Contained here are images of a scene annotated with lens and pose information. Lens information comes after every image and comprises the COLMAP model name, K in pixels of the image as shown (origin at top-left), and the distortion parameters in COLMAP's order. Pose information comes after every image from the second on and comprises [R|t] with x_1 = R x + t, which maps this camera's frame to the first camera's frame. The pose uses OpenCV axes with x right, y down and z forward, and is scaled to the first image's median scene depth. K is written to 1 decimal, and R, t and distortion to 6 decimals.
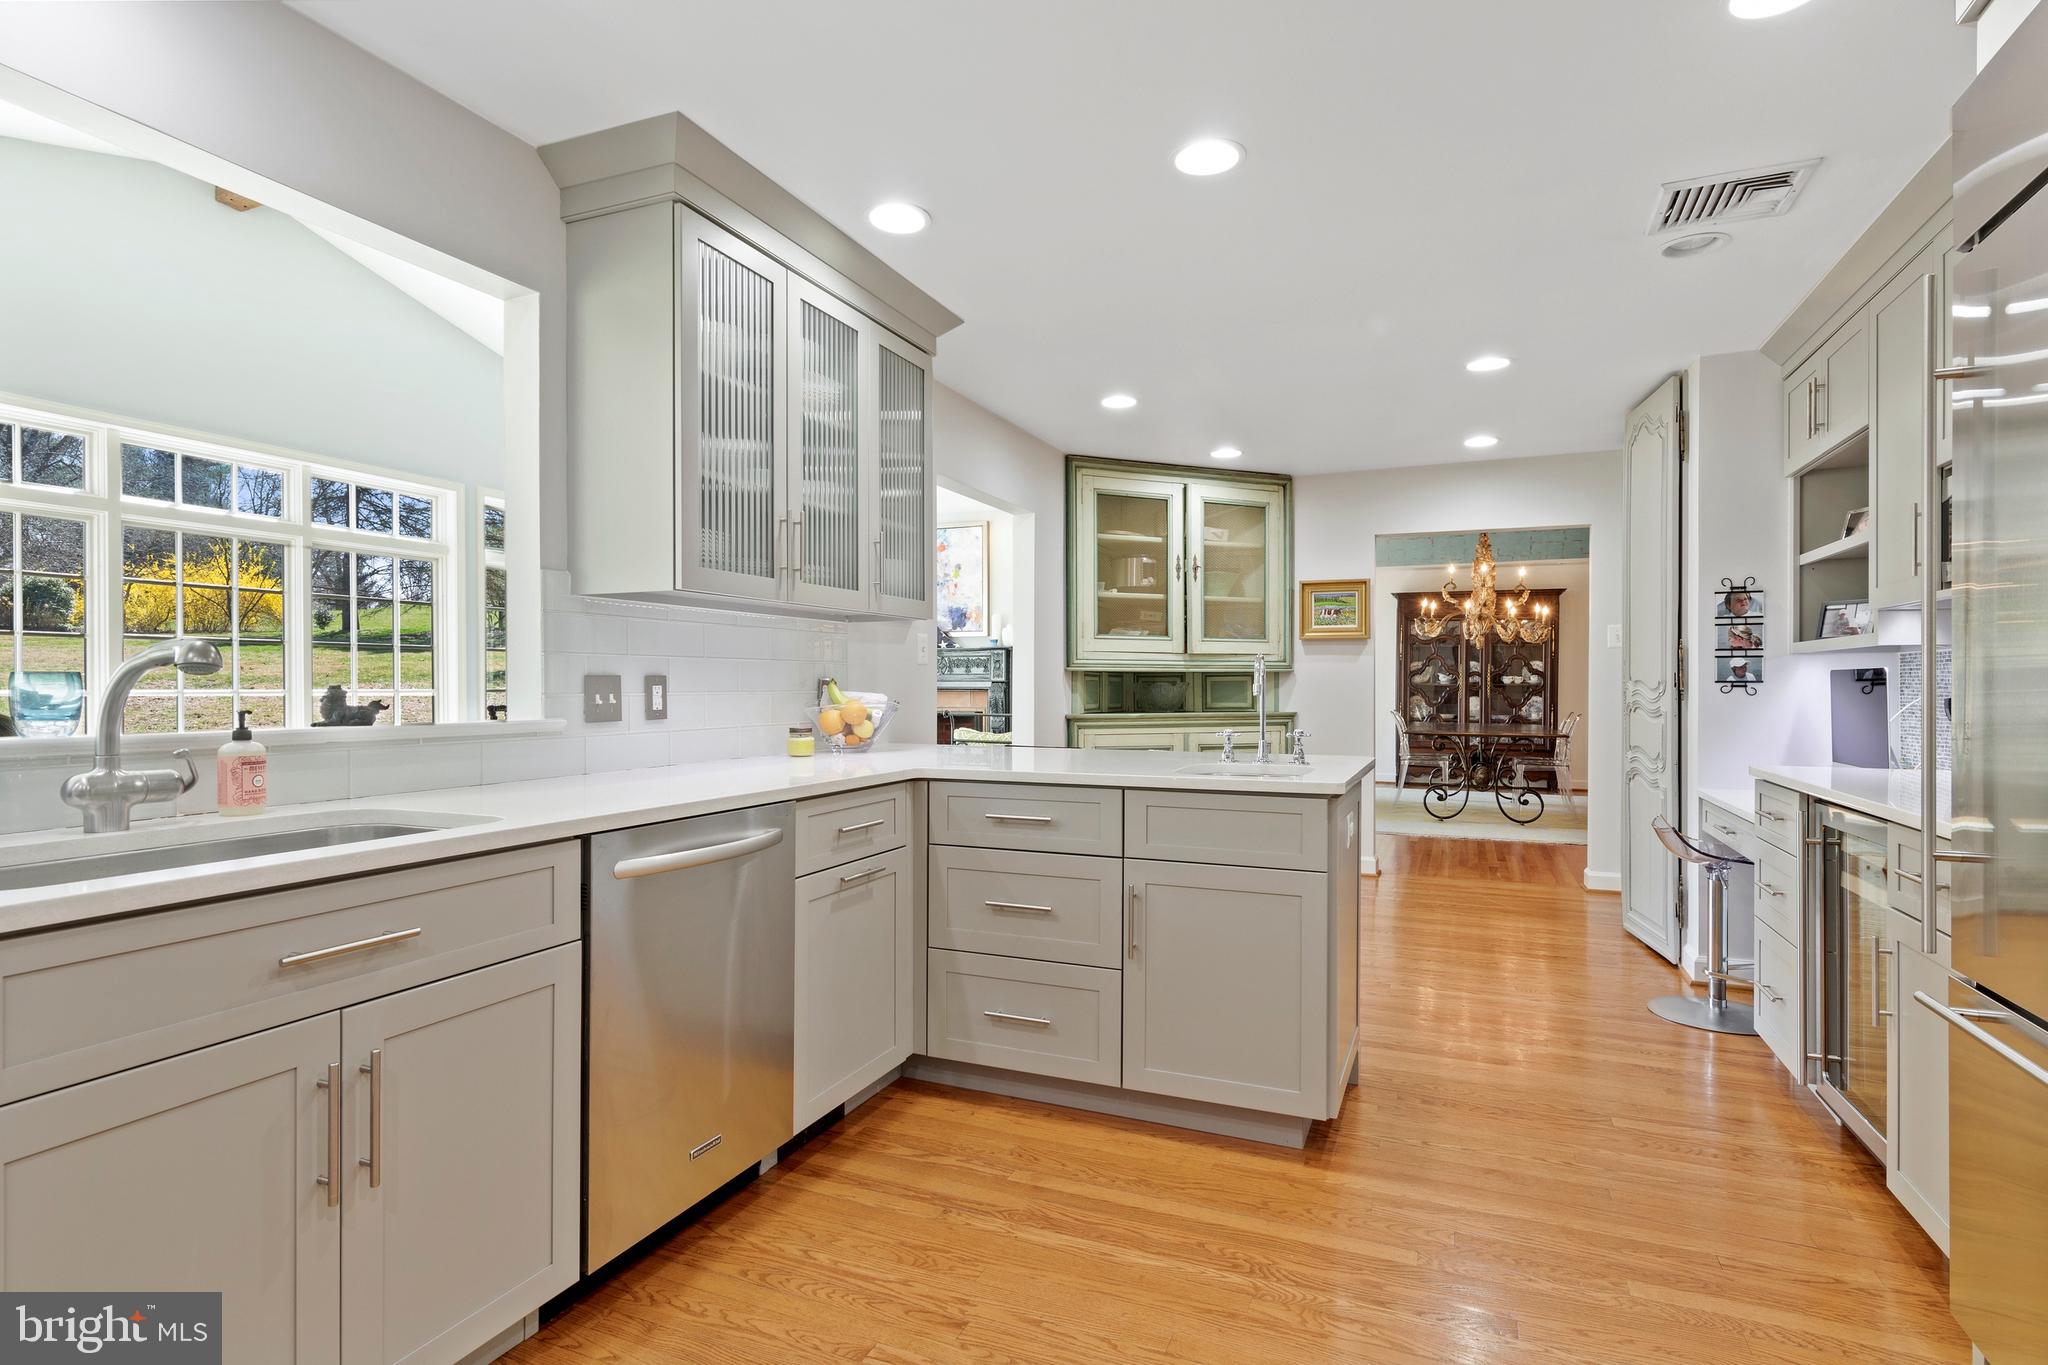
lens RADIAL K [[1040.5, 0, 1019.2], [0, 1040.5, 687.1], [0, 0, 1]] dist [0.011761, -0.003573]
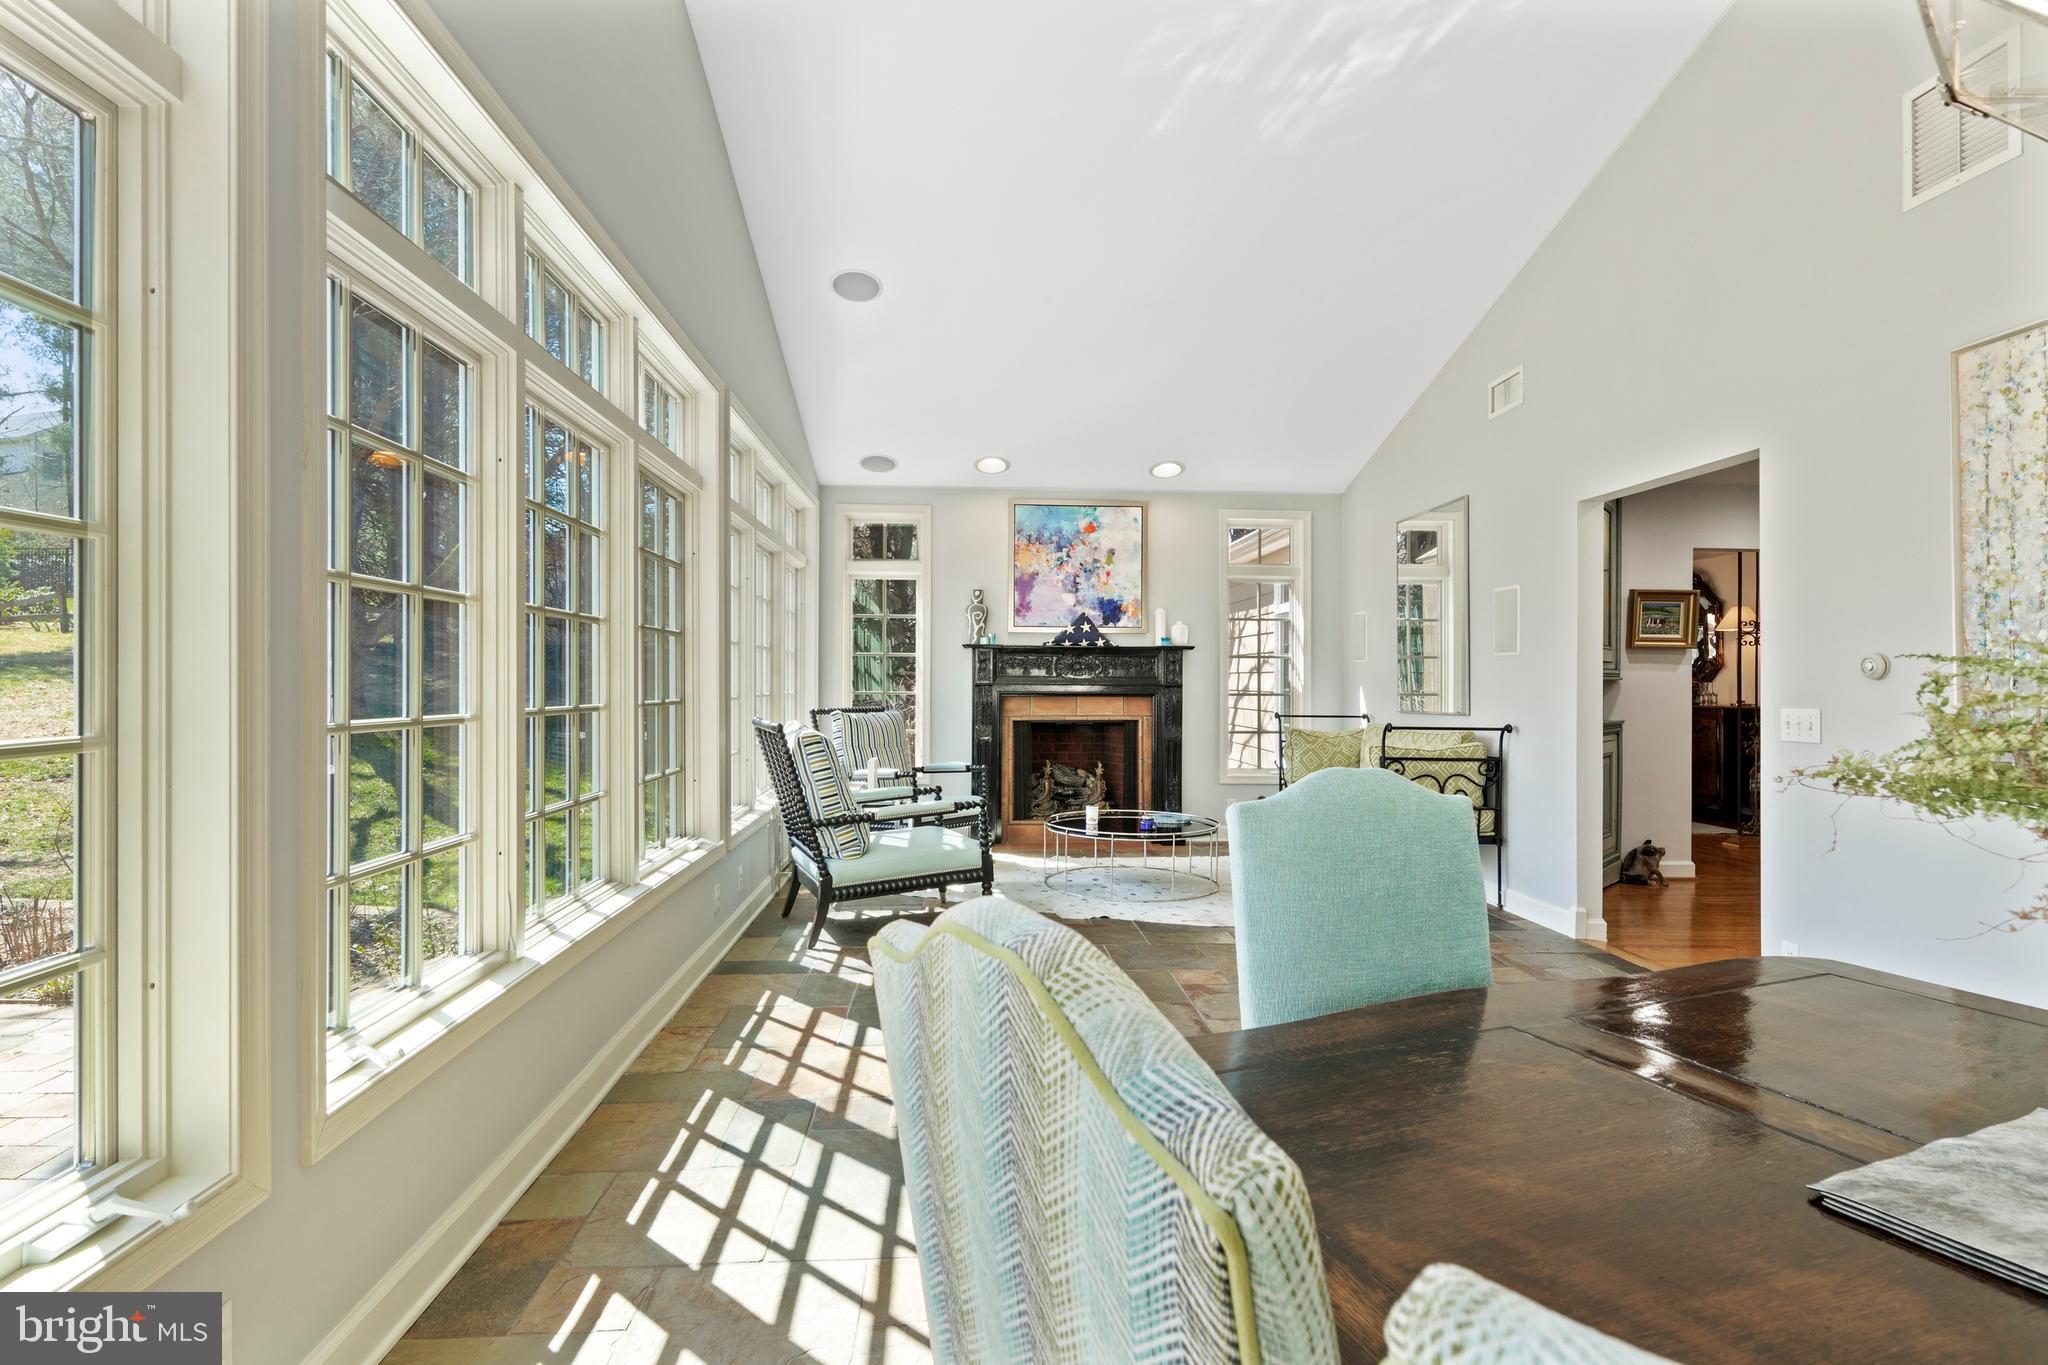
lens RADIAL K [[1040.5, 0, 1004.2], [0, 1040.5, 684.9], [0, 0, 1]] dist [0.011761, -0.003573]
pose [[0.895460, 0.008068, 0.445069, -1.688446], [-0.006336, 0.999965, -0.005377, -0.000484], [-0.445097, 0.001995, 0.895480, 0.861366]]
